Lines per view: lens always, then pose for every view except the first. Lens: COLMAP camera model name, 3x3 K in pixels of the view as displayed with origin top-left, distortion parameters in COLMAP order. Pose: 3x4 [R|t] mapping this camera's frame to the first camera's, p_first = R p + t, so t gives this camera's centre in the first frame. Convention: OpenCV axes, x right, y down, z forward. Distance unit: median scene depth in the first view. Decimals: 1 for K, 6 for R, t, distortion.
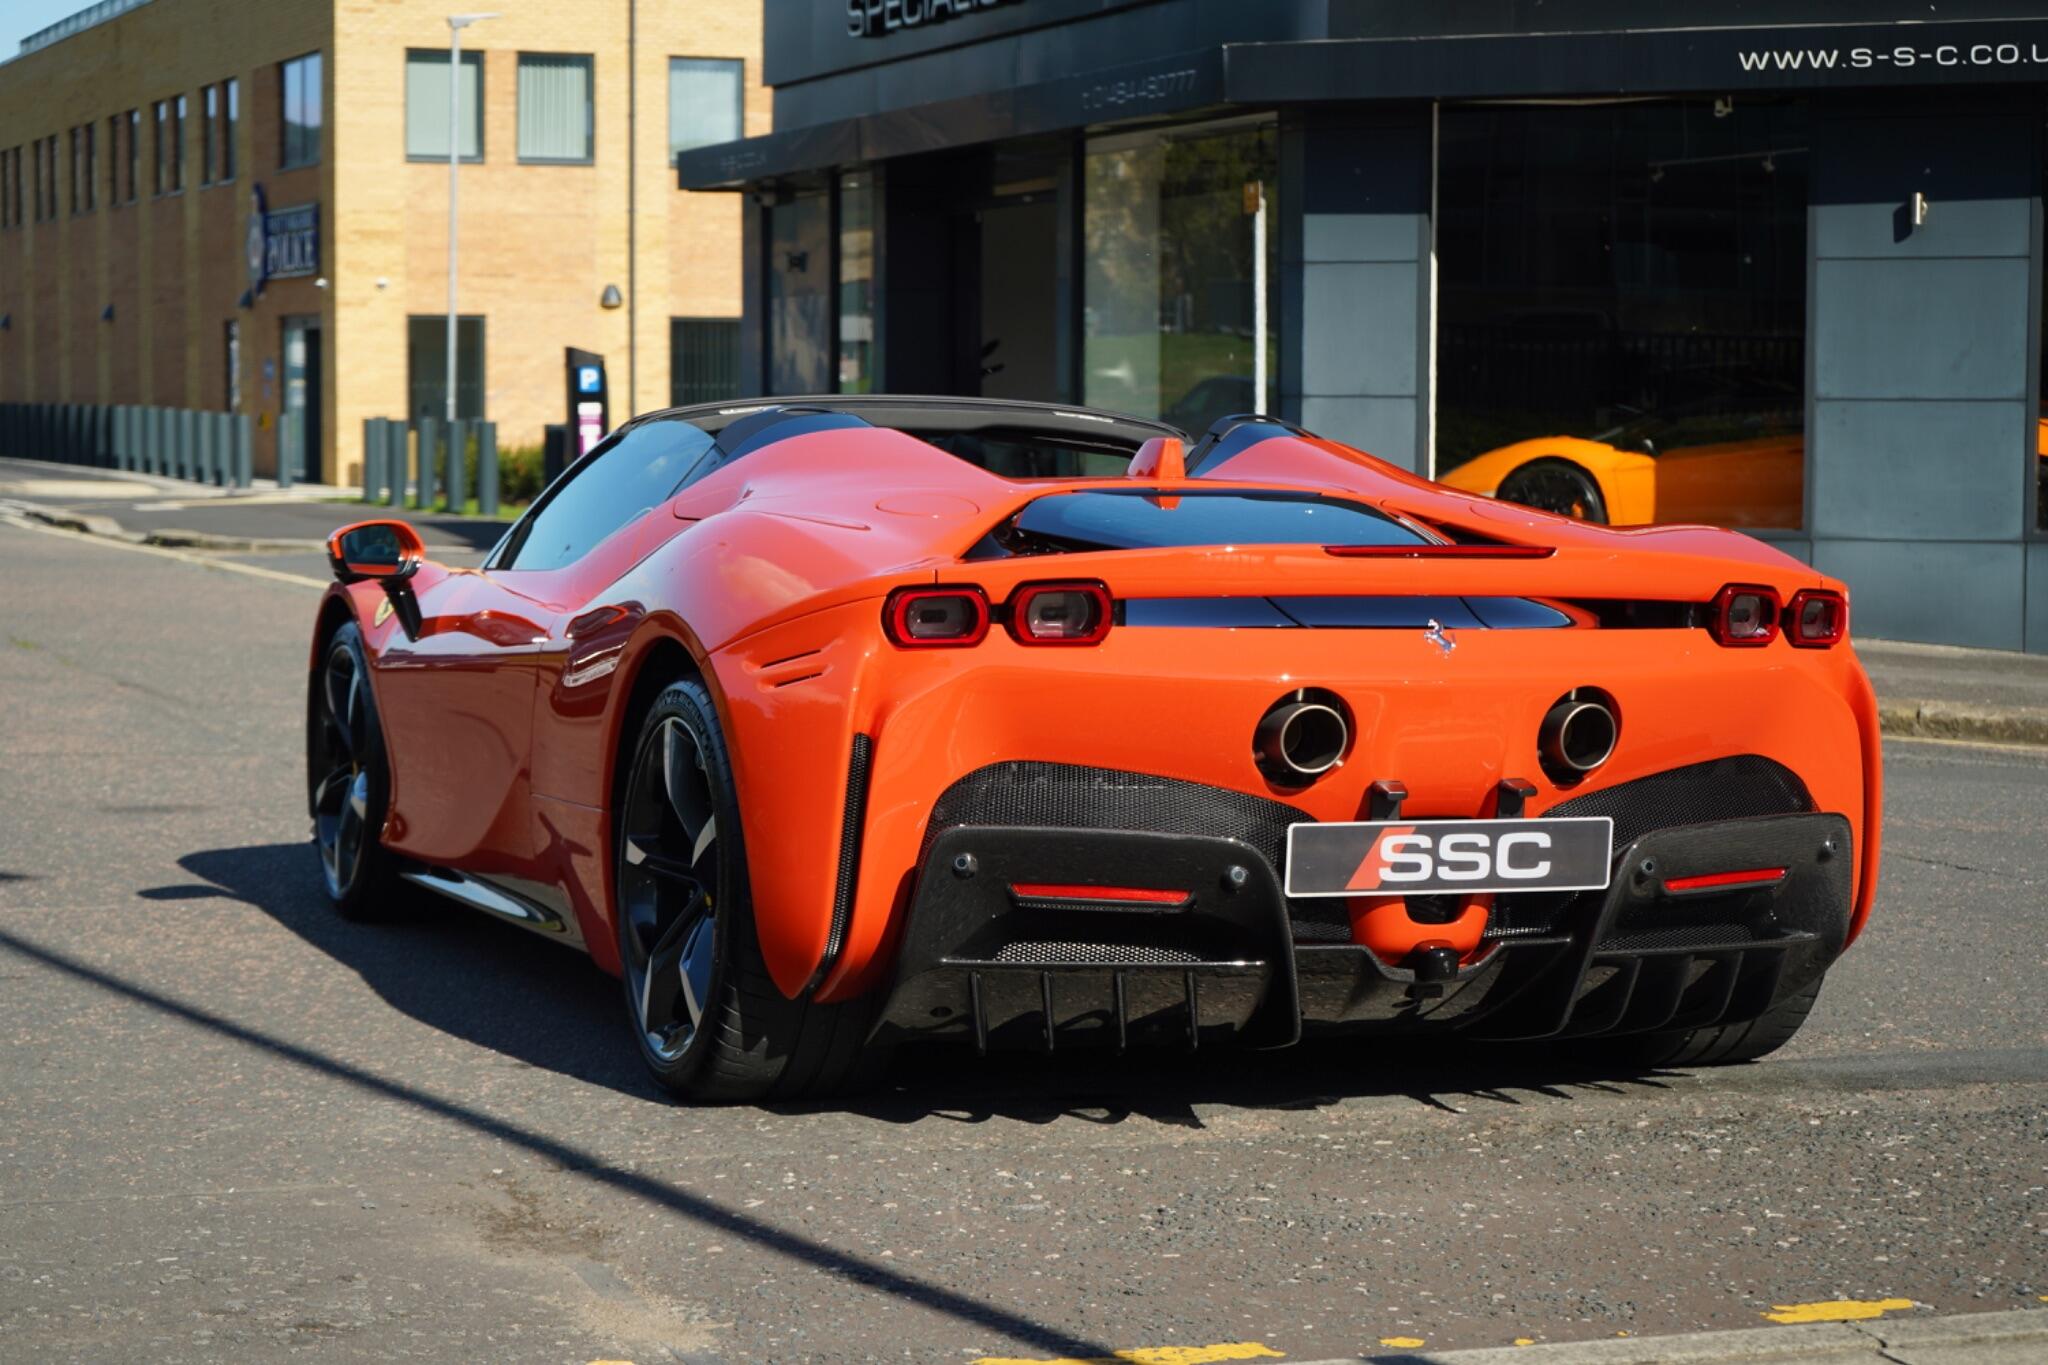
lens RADIAL K [[4200.9, 0, 1009.3], [0, 4200.9, 688.6], [0, 0, 1]] dist [-0.094446, 0.566054]
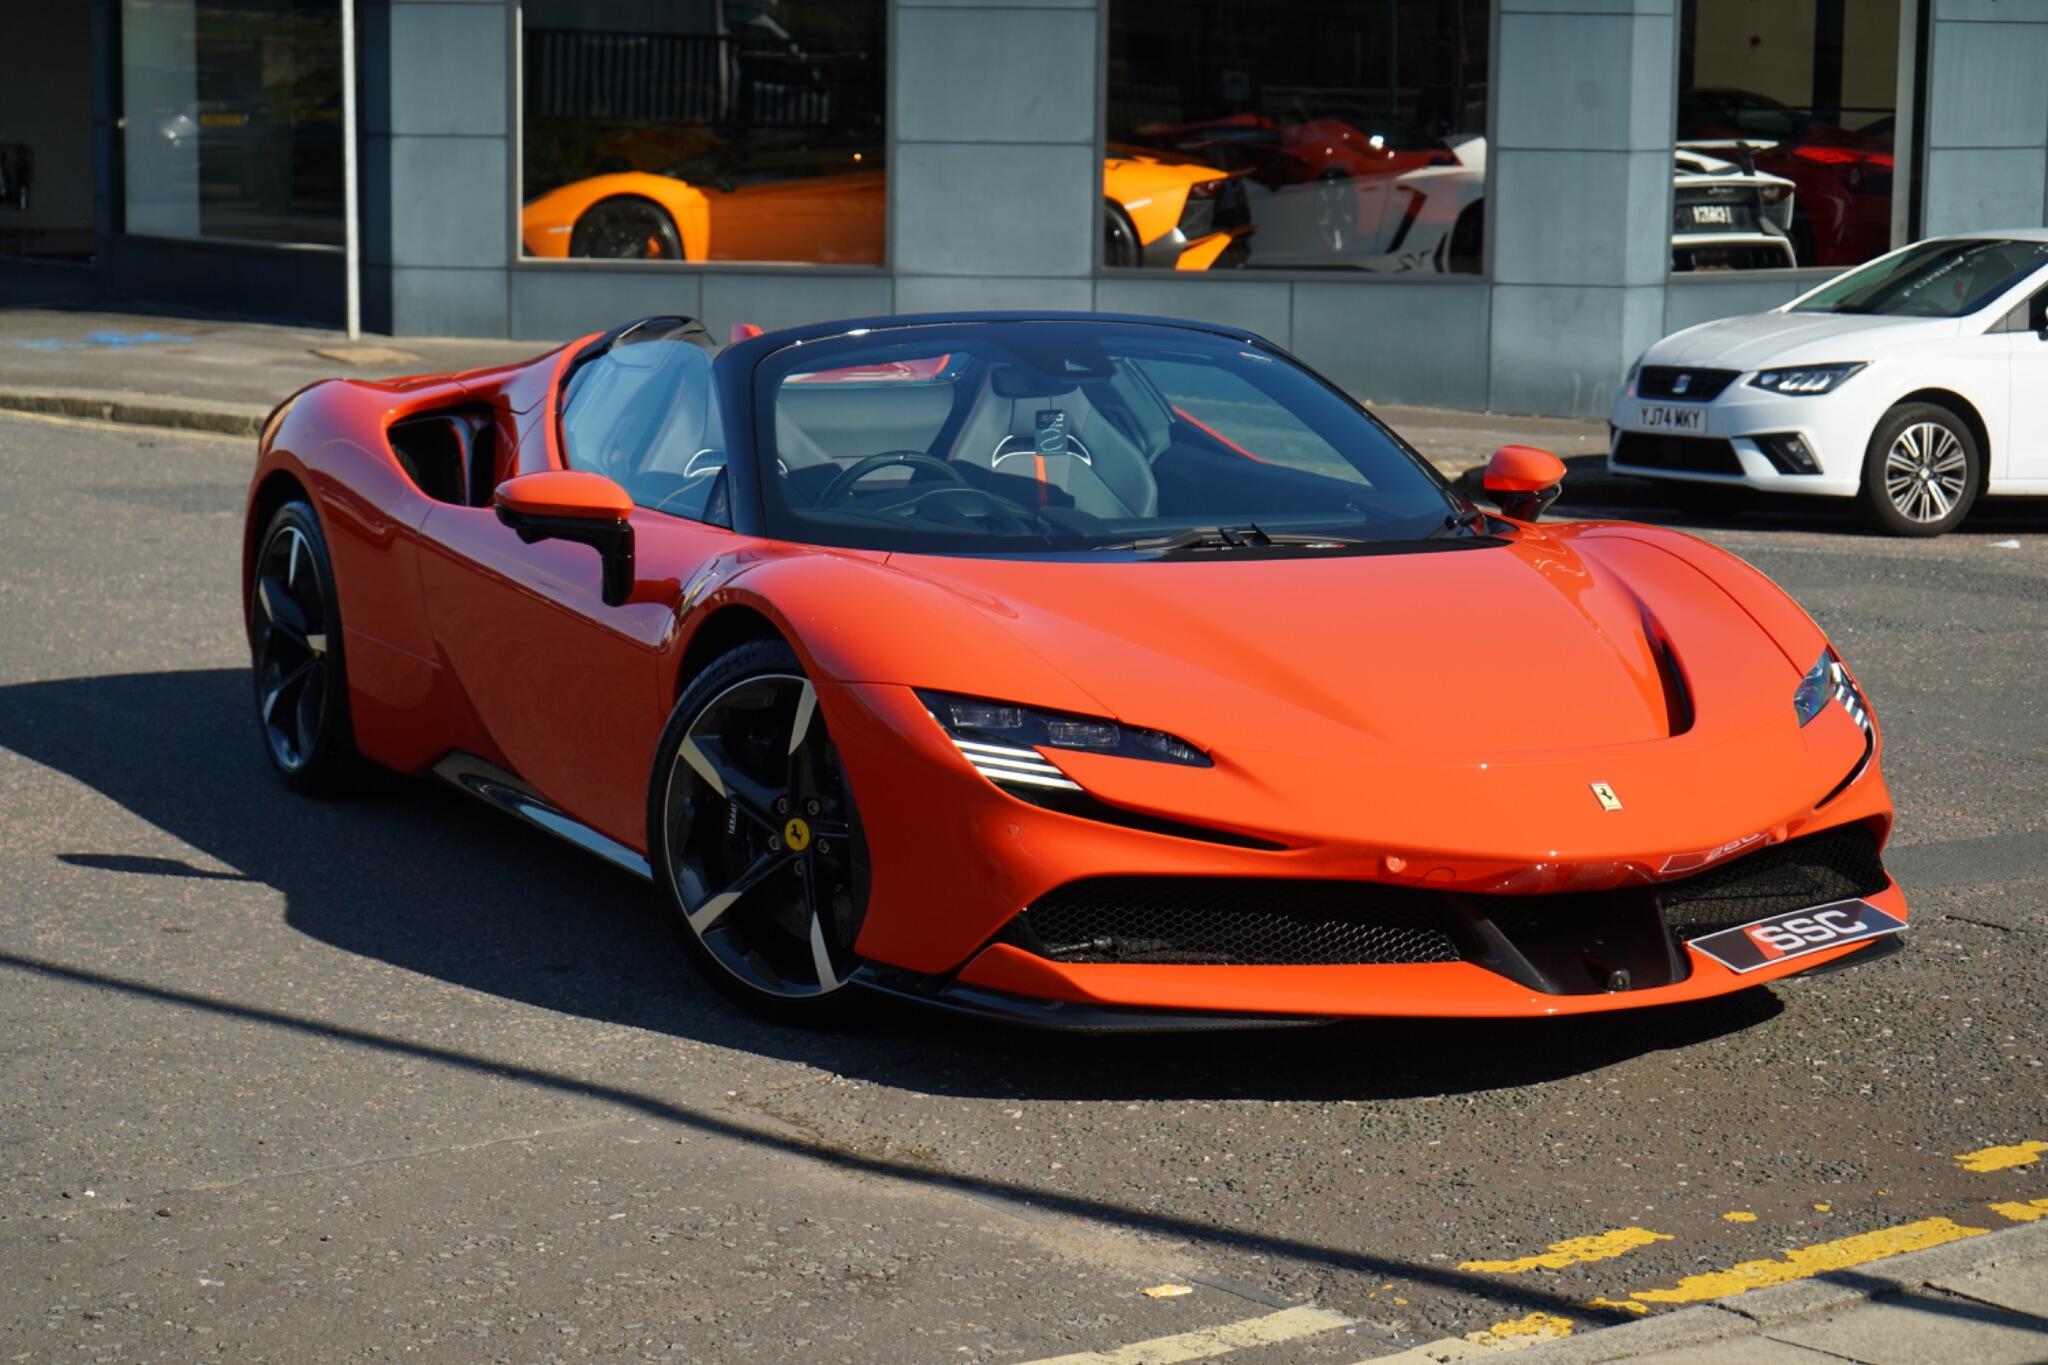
lens RADIAL K [[4200.9, 0, 1009.3], [0, 4200.9, 688.6], [0, 0, 1]] dist [-0.094446, 0.566054]
pose [[0.952471, -0.039597, 0.302046, -0.283046], [0.013849, 0.996119, 0.086916, -0.064046], [-0.304315, -0.078602, 0.949323, -0.048118]]
